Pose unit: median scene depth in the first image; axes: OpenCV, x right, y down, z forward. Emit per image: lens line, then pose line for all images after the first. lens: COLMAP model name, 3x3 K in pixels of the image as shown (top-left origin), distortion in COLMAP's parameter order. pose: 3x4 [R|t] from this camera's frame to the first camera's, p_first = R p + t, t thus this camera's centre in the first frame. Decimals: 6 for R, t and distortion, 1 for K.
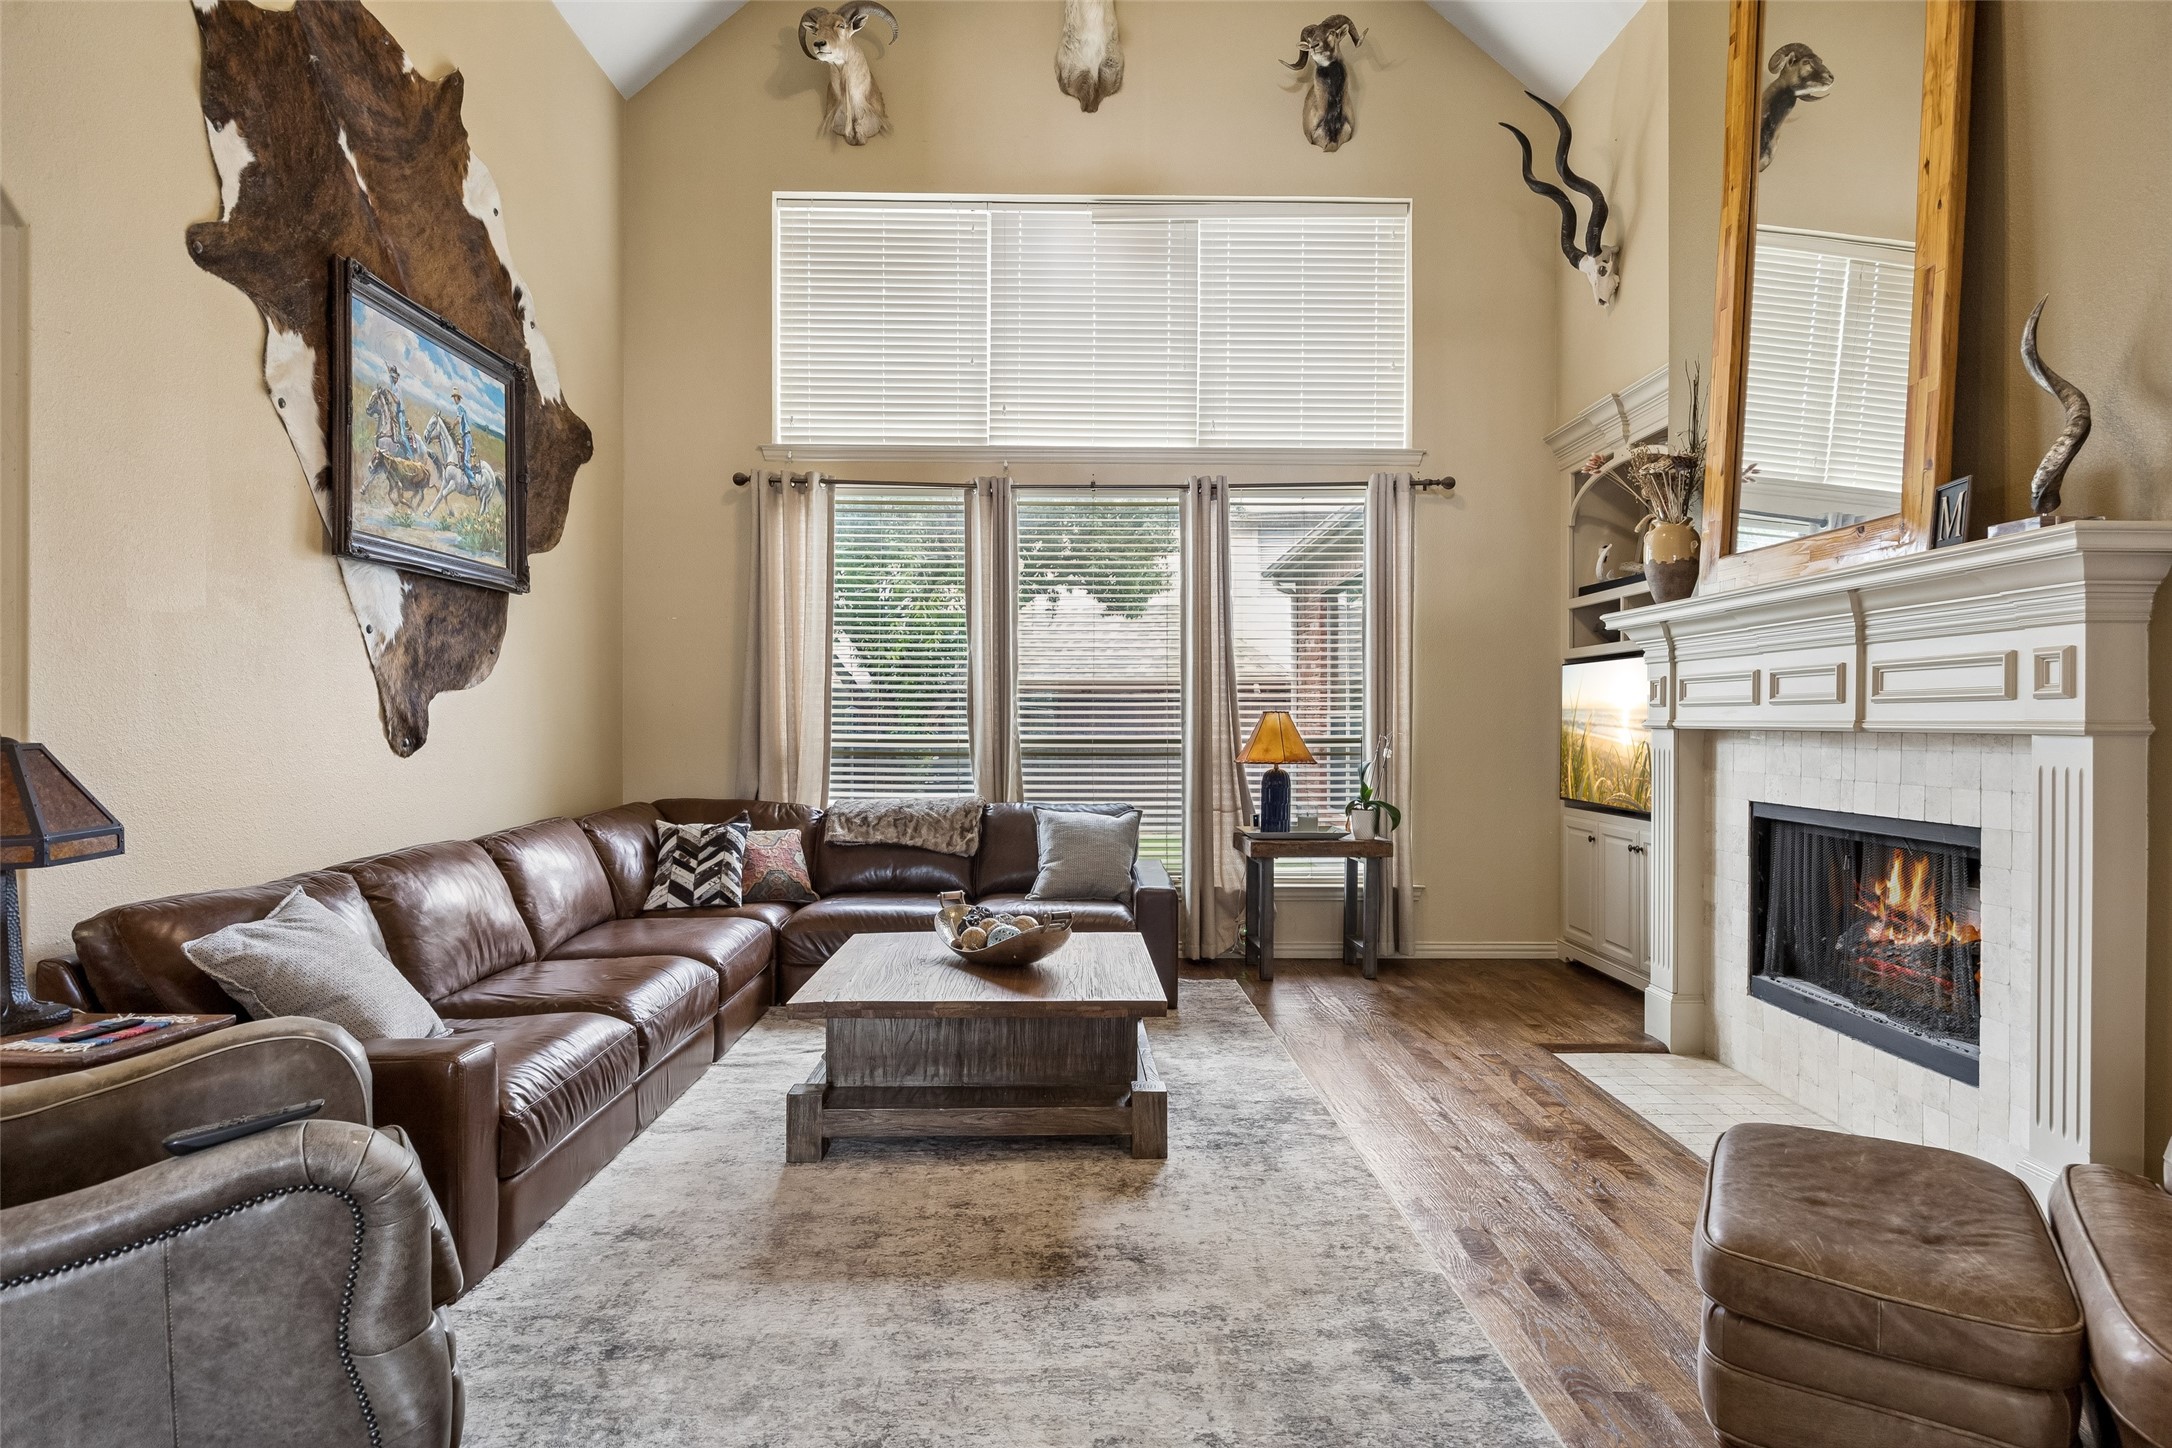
lens RADIAL K [[1155.4, 0, 1095.6], [0, 1155.4, 724.3], [0, 0, 1]] dist [-0.000824, -0.001056]
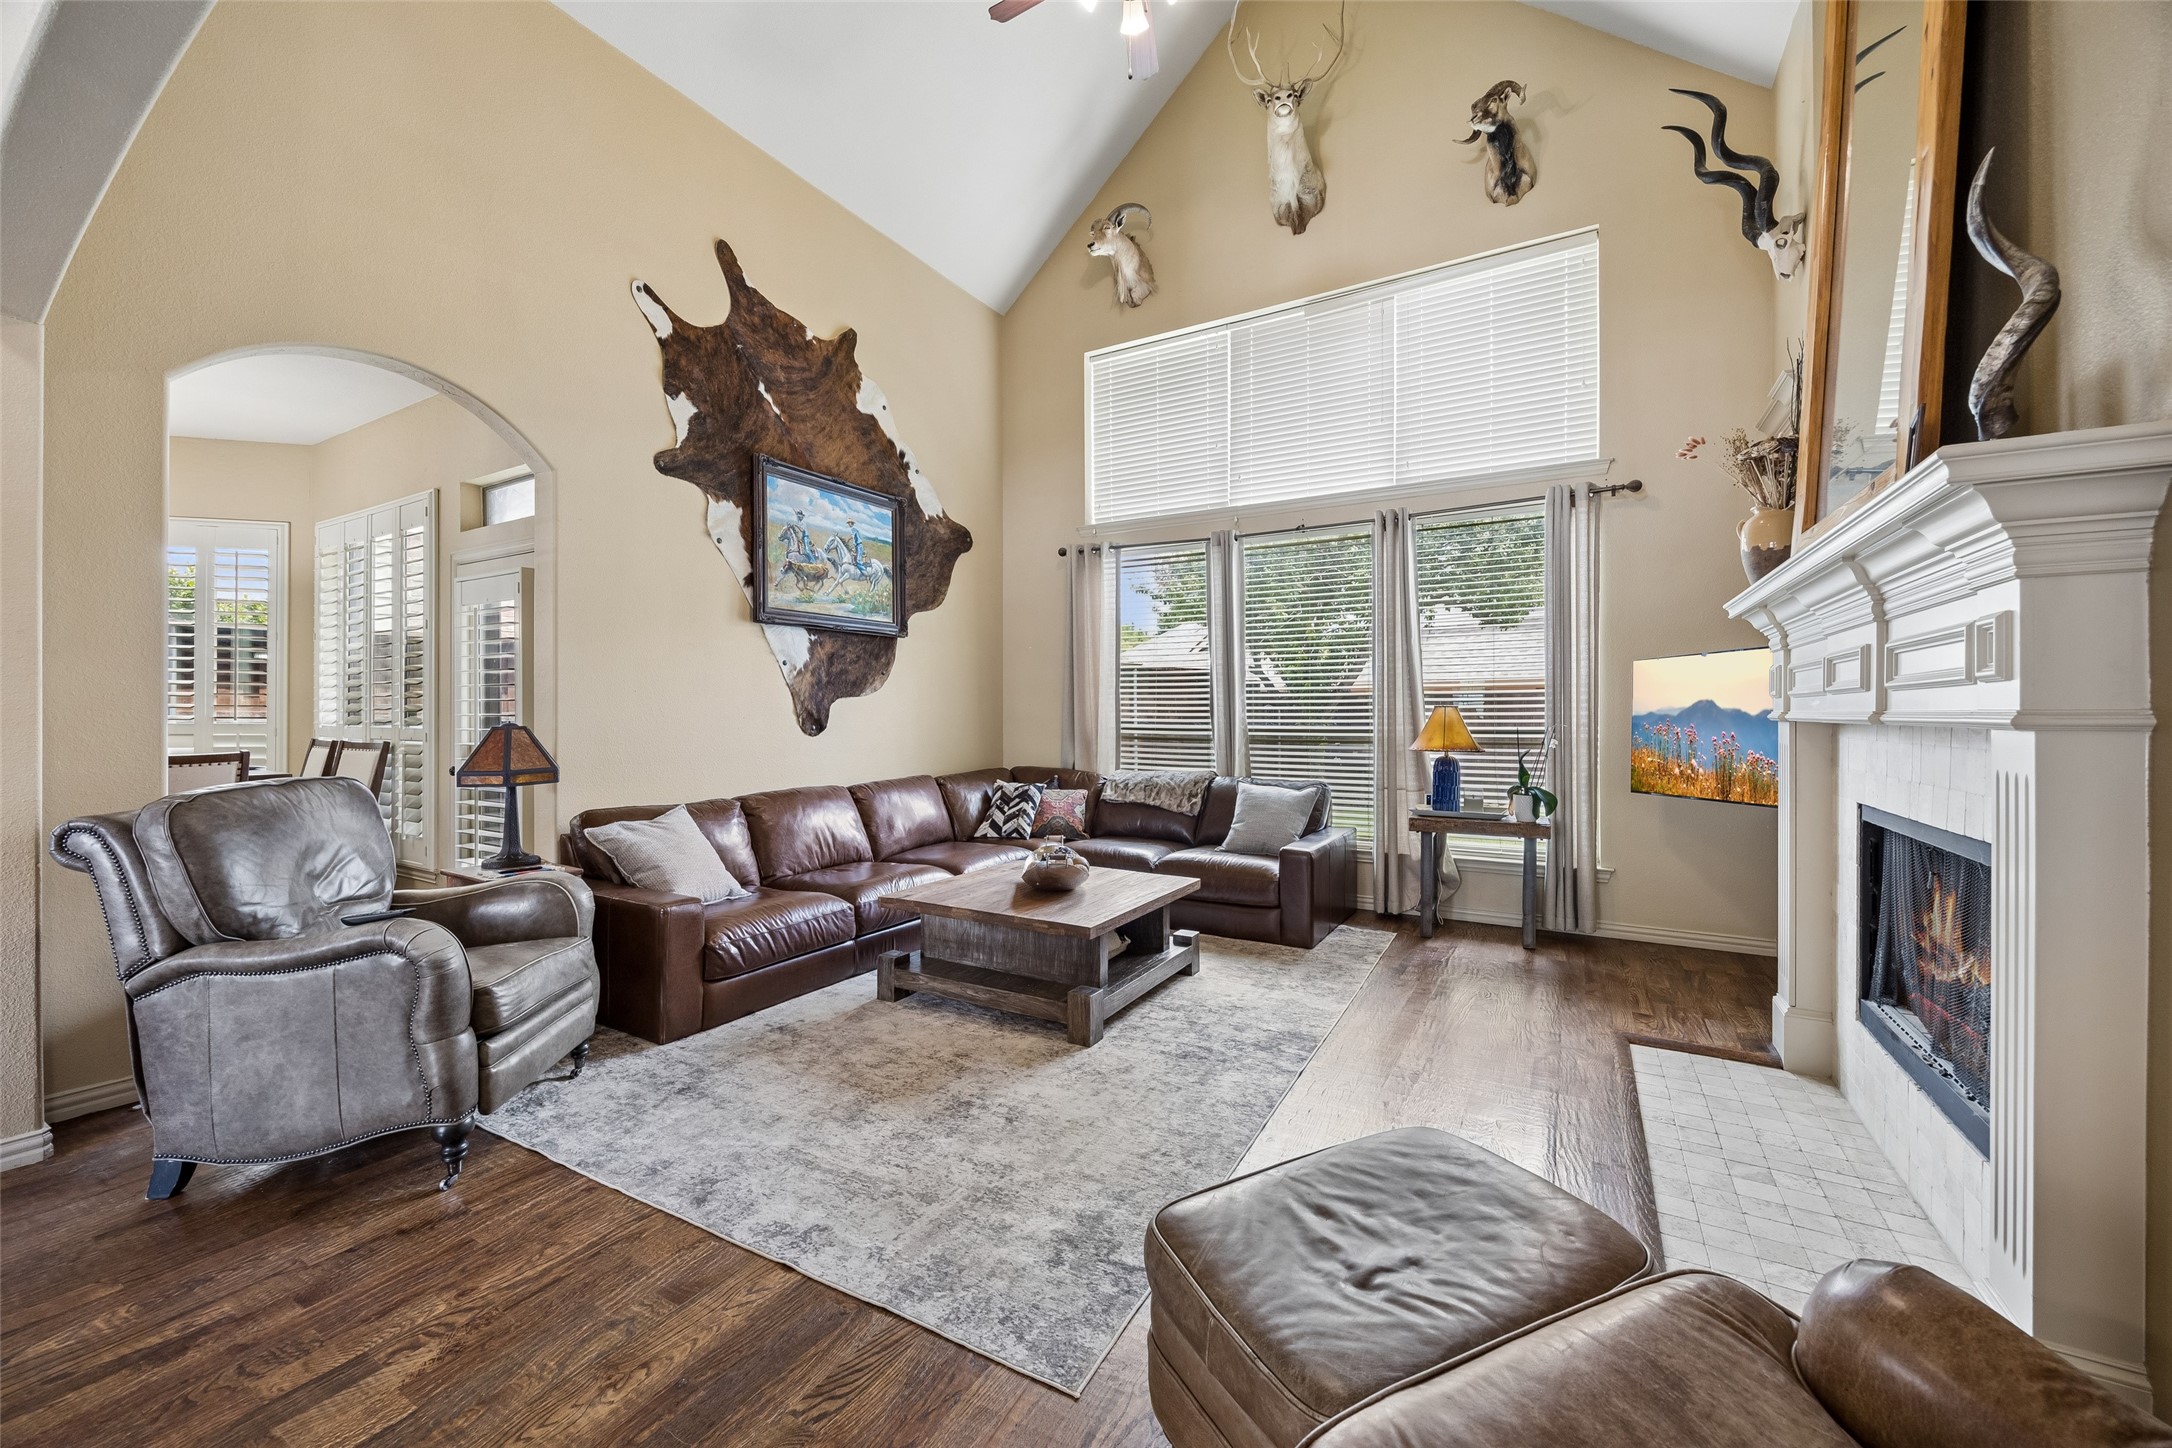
lens RADIAL K [[833.2, 0, 1090.8], [0, 833.2, 717.5], [0, 0, 1]] dist [-0.001949, -0.000030]
pose [[0.856729, -0.000477, -0.515767, 0.393665], [0.000004, 1.000000, -0.000917, 0.001414], [0.515767, 0.000783, 0.856728, 0.147415]]
